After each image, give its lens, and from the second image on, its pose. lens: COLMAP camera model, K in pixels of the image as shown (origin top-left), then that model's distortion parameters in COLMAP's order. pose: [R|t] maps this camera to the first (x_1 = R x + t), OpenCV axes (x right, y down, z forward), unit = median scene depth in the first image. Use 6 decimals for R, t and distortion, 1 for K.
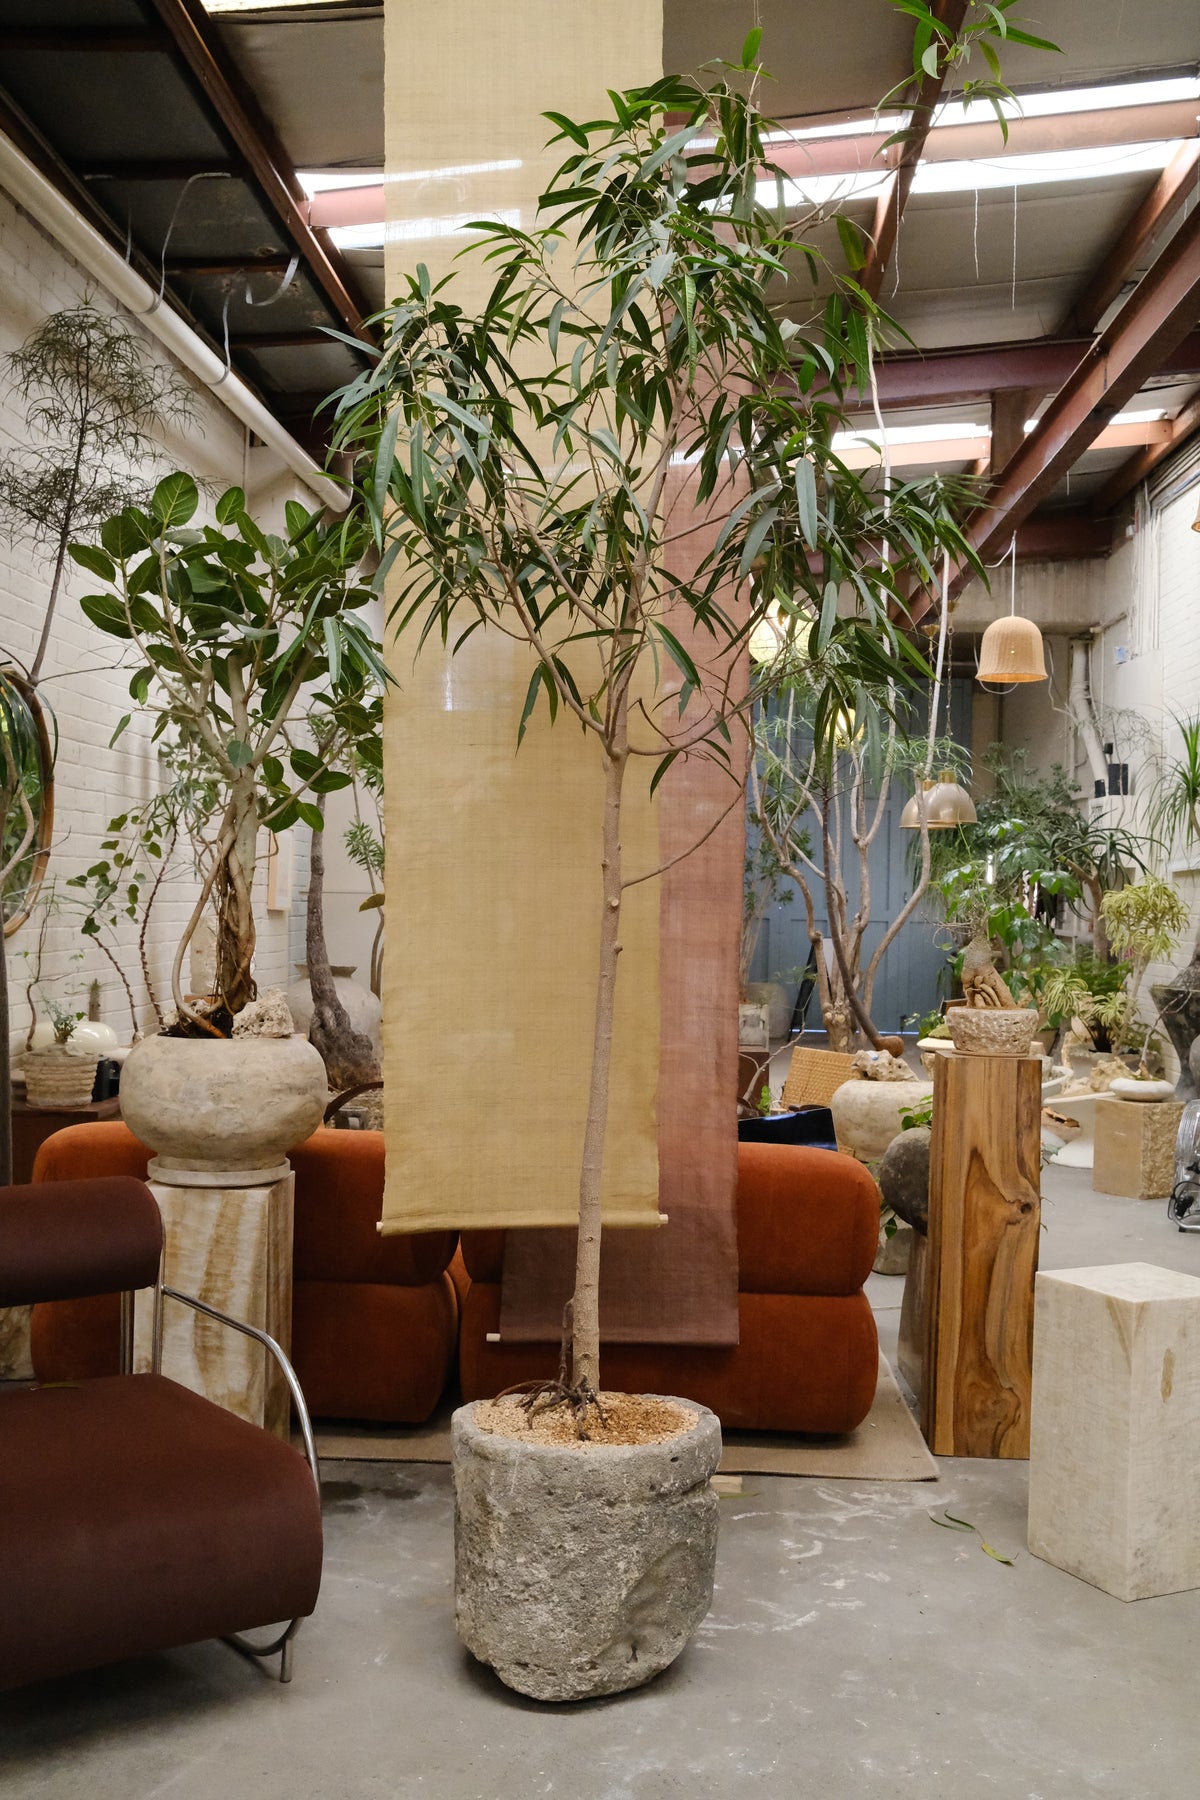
lens RADIAL K [[1836.0, 0, 598.9], [0, 1836.0, 892.8], [0, 0, 1]] dist [-0.058235, 0.151175]
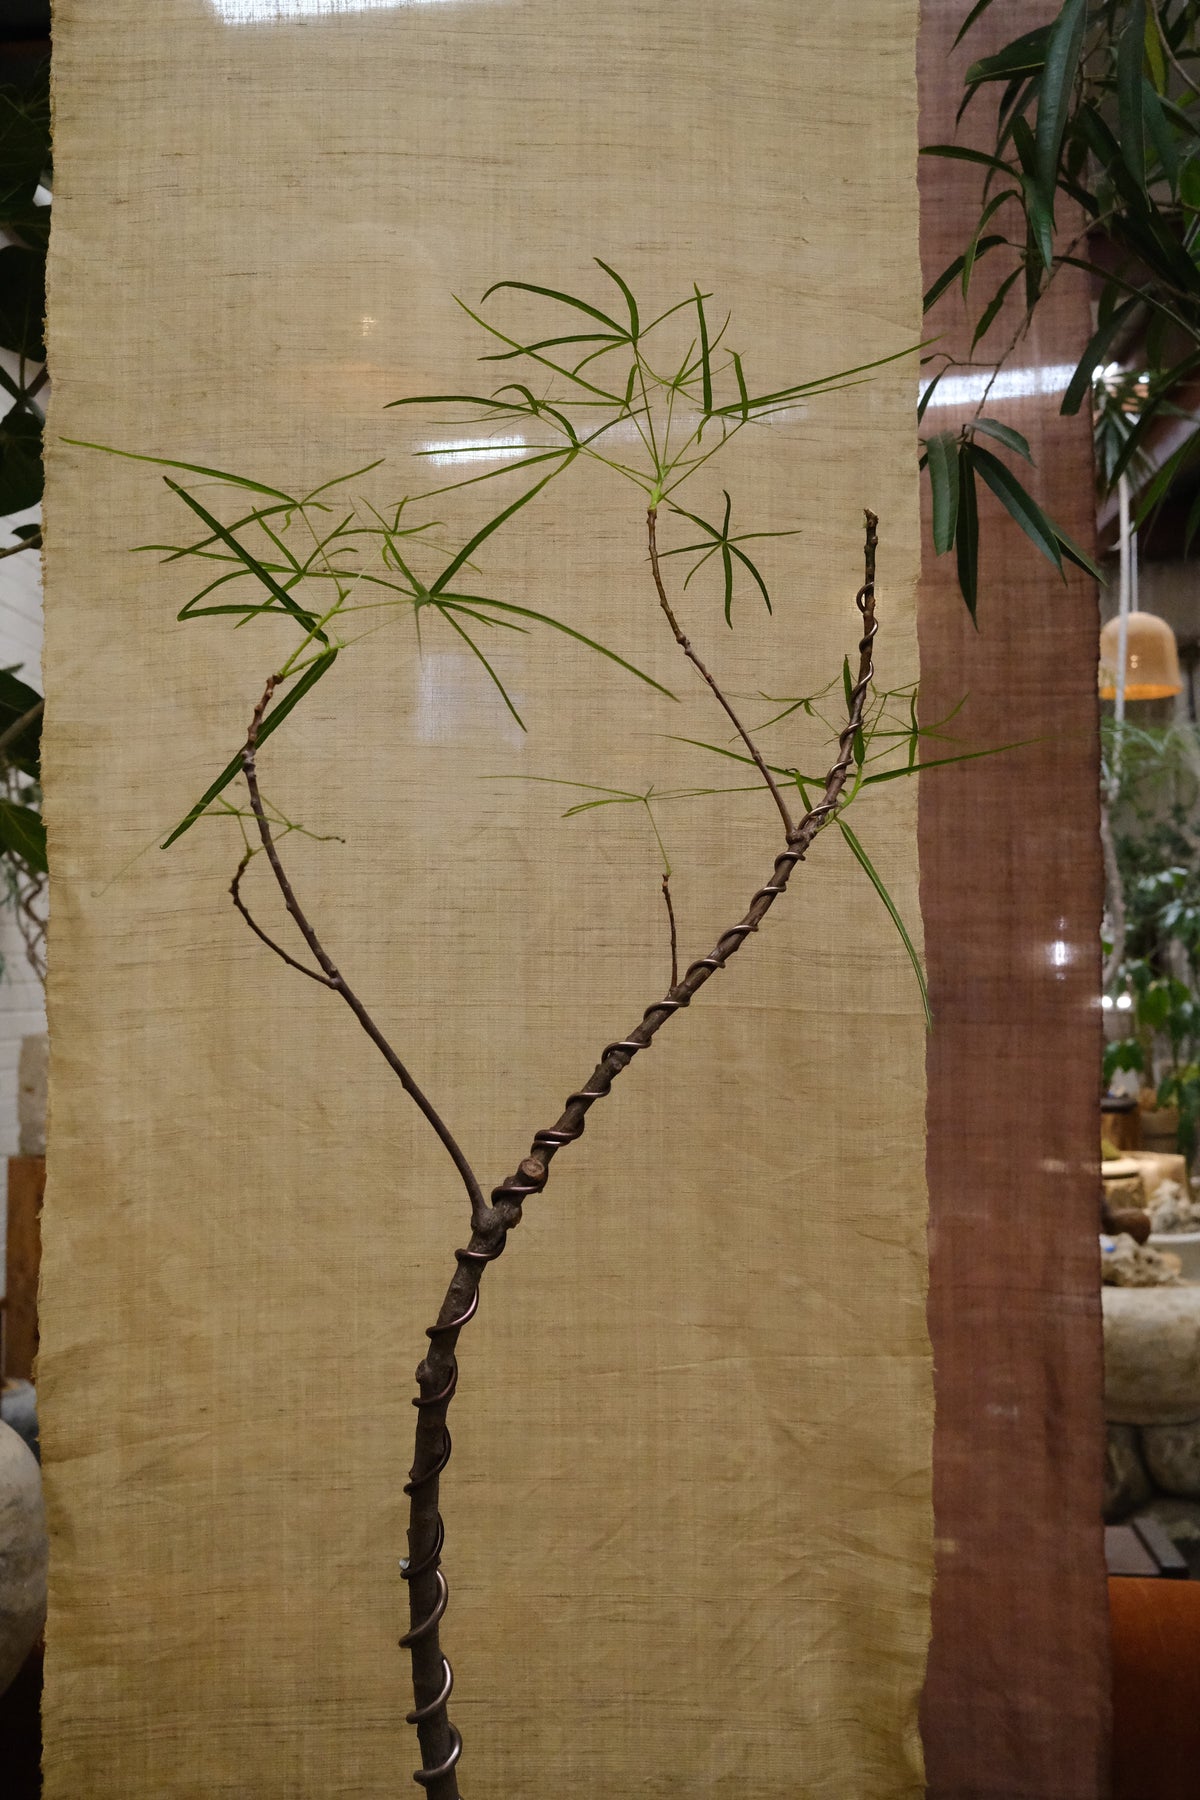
lens RADIAL K [[1836.0, 0, 598.9], [0, 1836.0, 892.8], [0, 0, 1]] dist [-0.058235, 0.151175]
pose [[0.999718, -0.022757, 0.006811, -0.032462], [0.023020, 0.998875, -0.041448, -0.010789], [-0.005860, 0.041593, 0.999117, 0.587624]]
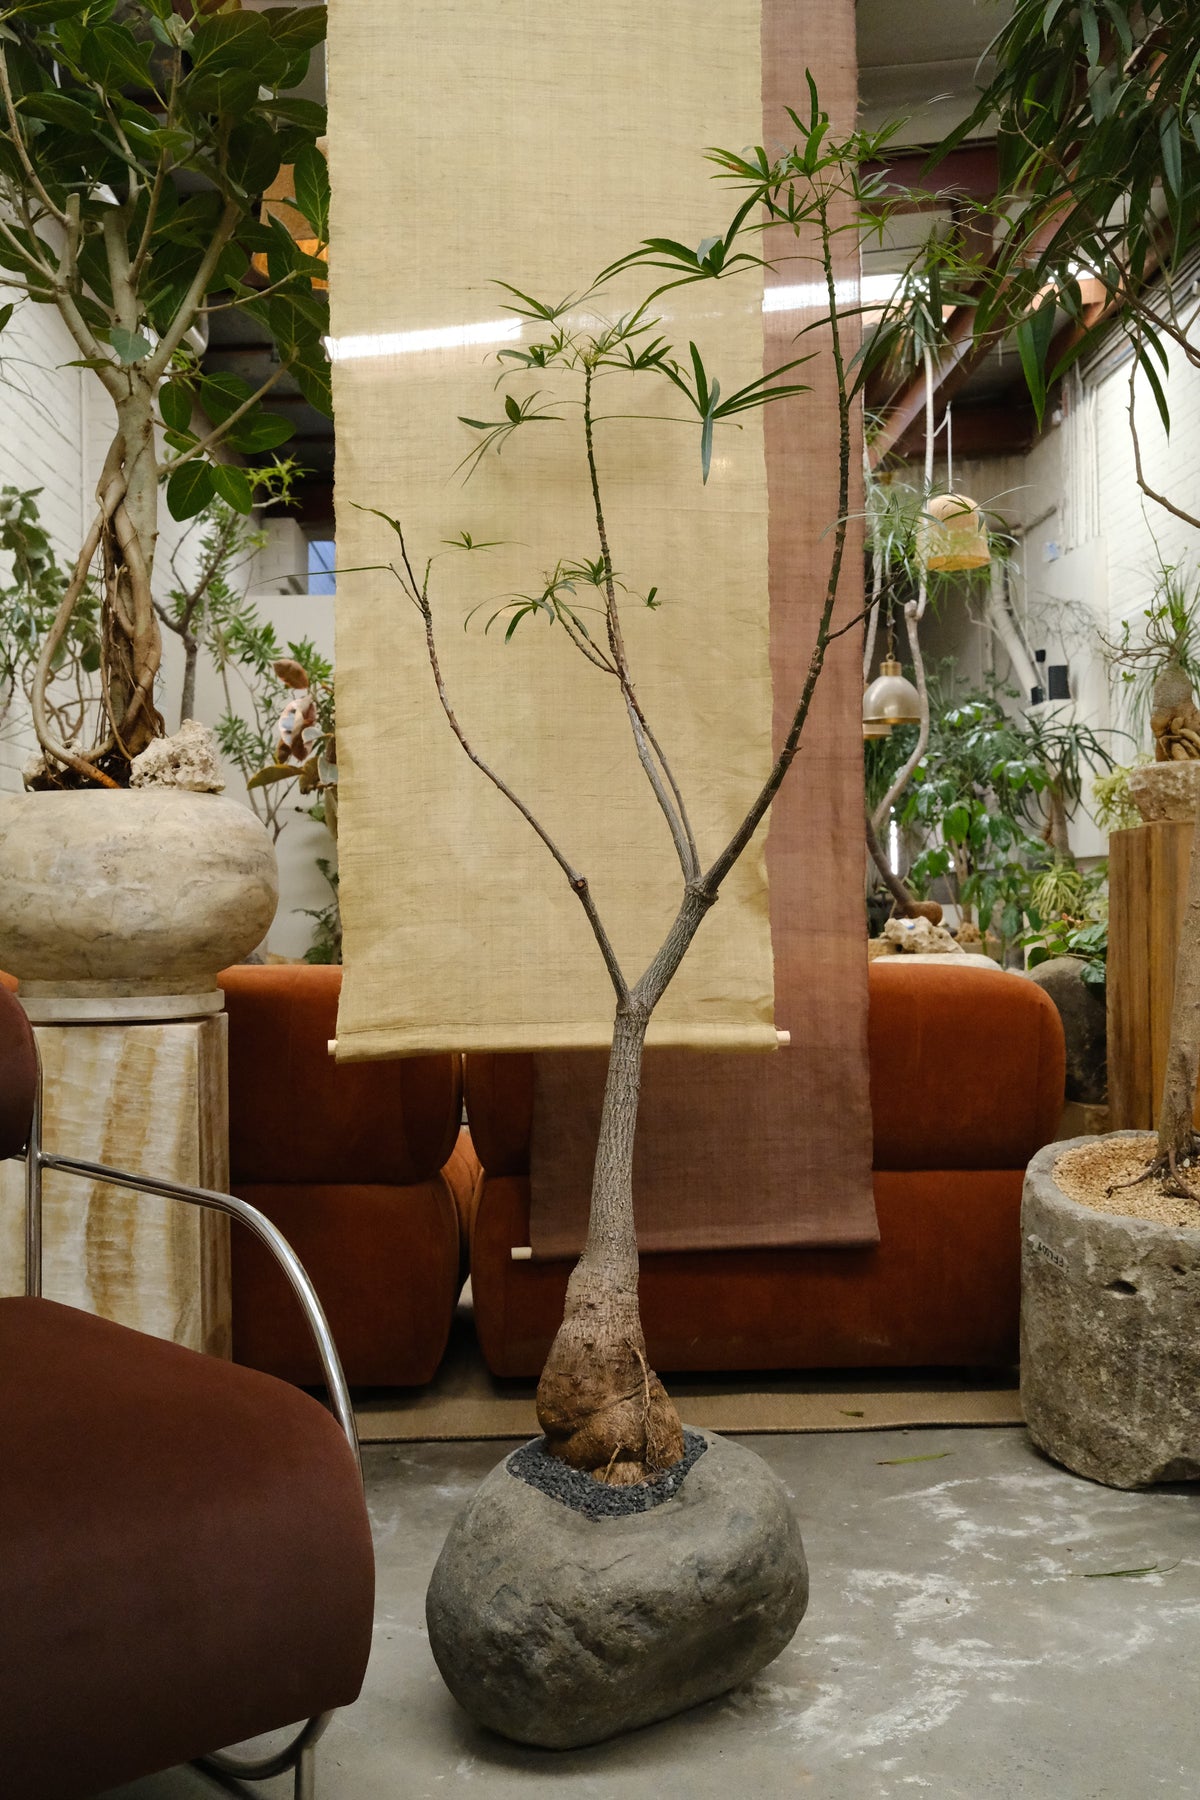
lens RADIAL K [[1836.0, 0, 598.9], [0, 1836.0, 892.8], [0, 0, 1]] dist [-0.058235, 0.151175]
pose [[0.995539, -0.035047, 0.087597, -0.085747], [0.035521, 0.999362, -0.003854, 0.112105], [-0.087406, 0.006948, 0.996149, 0.314329]]
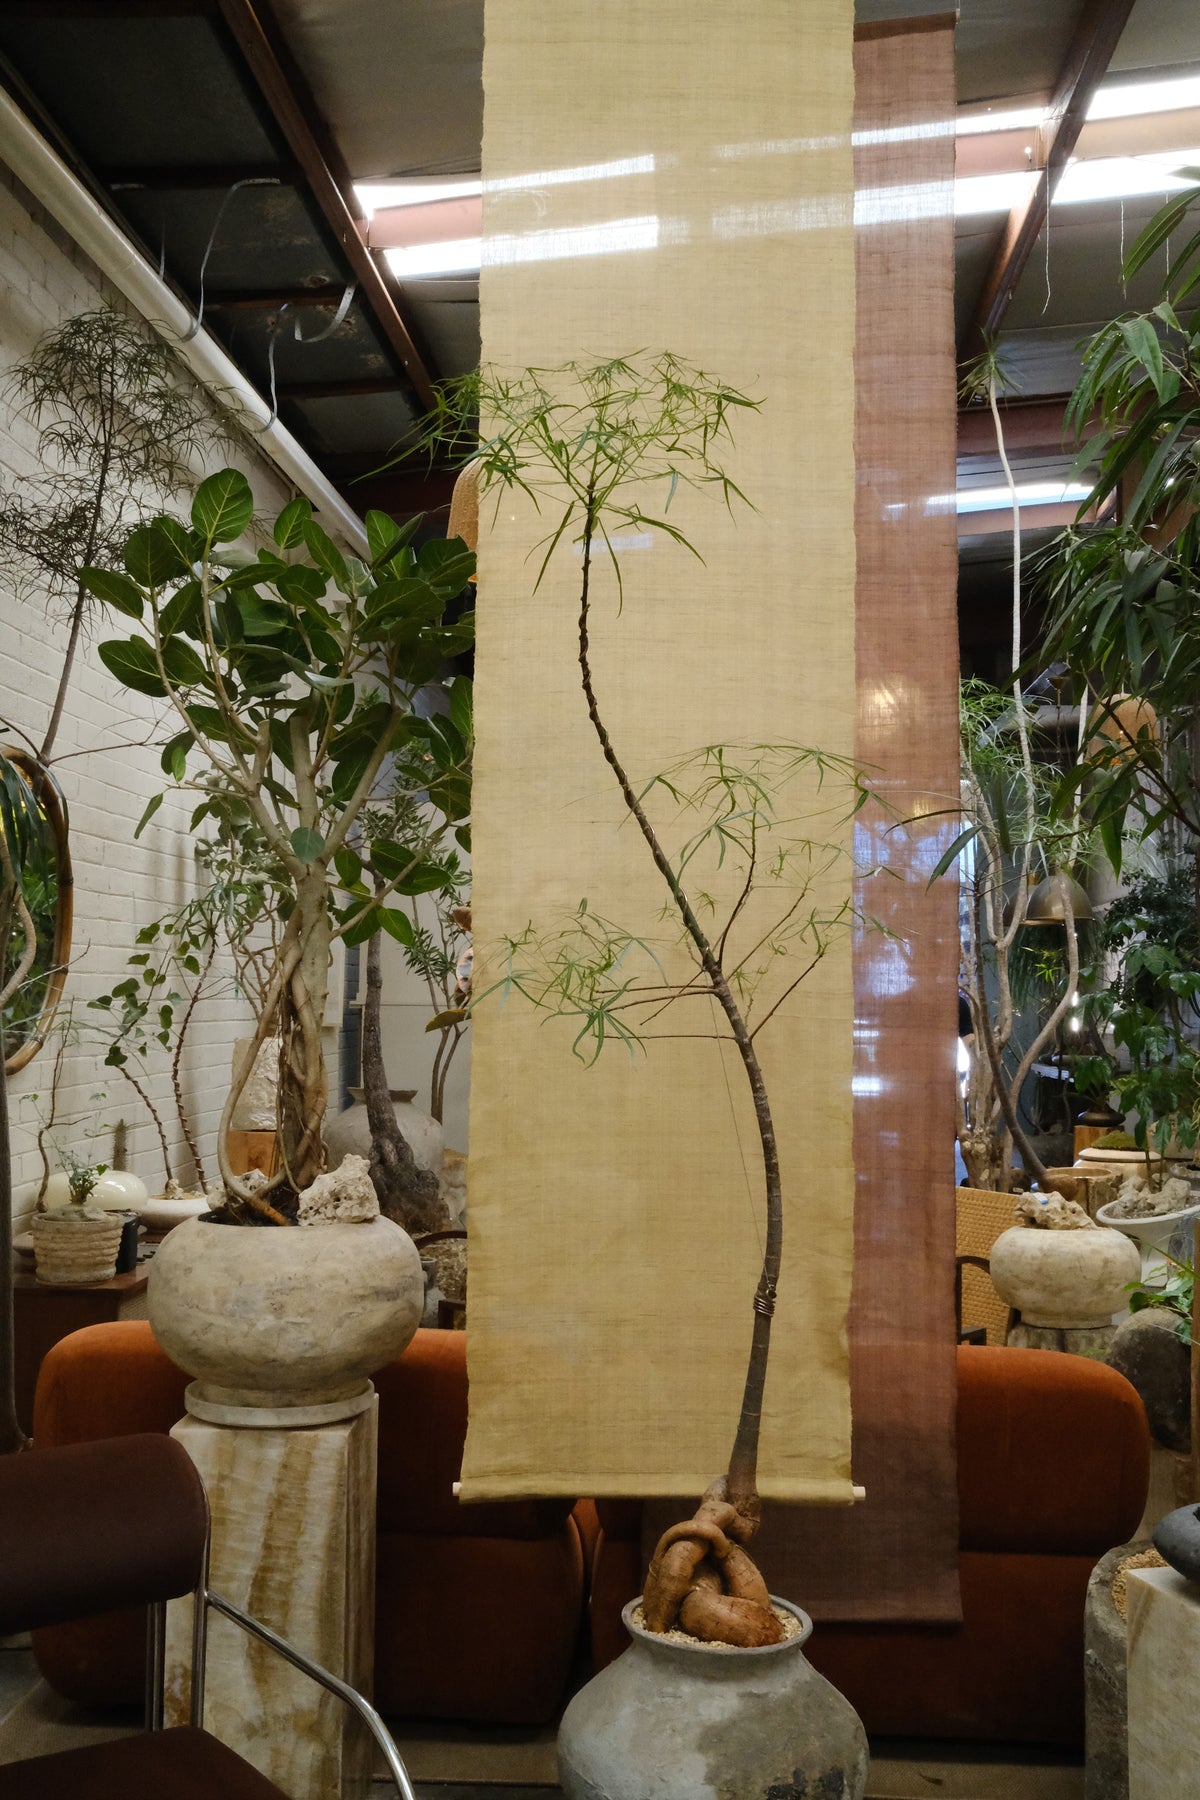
lens RADIAL K [[1836.0, 0, 598.9], [0, 1836.0, 892.8], [0, 0, 1]] dist [-0.058235, 0.151175]
pose [[0.999791, -0.011634, -0.016827, -0.058004], [0.010709, 0.998478, -0.054094, -0.012623], [0.017431, 0.053902, 0.998394, 0.228124]]
